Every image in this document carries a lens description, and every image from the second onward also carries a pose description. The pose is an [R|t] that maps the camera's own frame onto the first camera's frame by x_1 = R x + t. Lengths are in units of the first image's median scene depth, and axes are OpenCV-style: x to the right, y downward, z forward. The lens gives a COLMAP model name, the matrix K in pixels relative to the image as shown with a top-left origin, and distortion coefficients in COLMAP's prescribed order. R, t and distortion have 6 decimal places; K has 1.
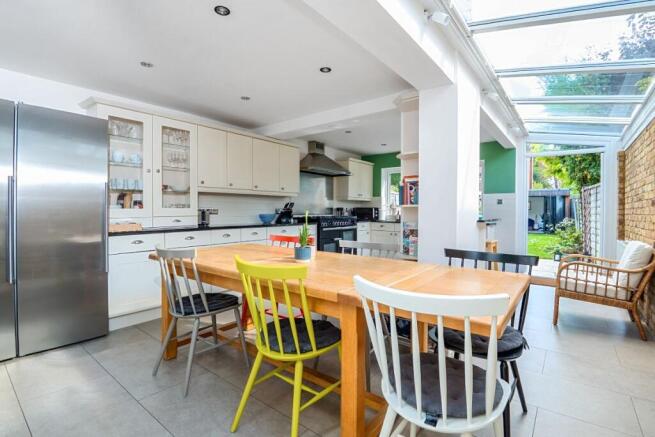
lens RADIAL K [[314.0, 0, 327.5], [0, 314.0, 218.5], [0, 0, 1]] dist [-0.000449, -0.000106]
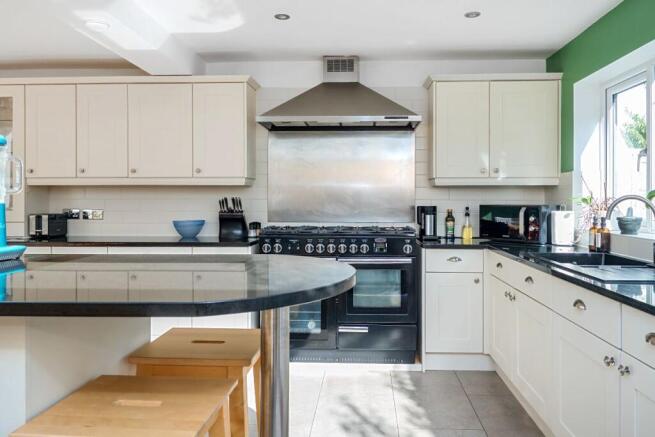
lens RADIAL K [[479.4, 0, 327.5], [0, 479.4, 218.5], [0, 0, 1]] dist [-0.058012, -0.000873]
pose [[0.579516, -0.005693, -0.814941, 0.578137], [-0.019269, 0.999600, -0.020685, -0.005800], [0.814733, 0.027691, 0.579175, 0.709606]]
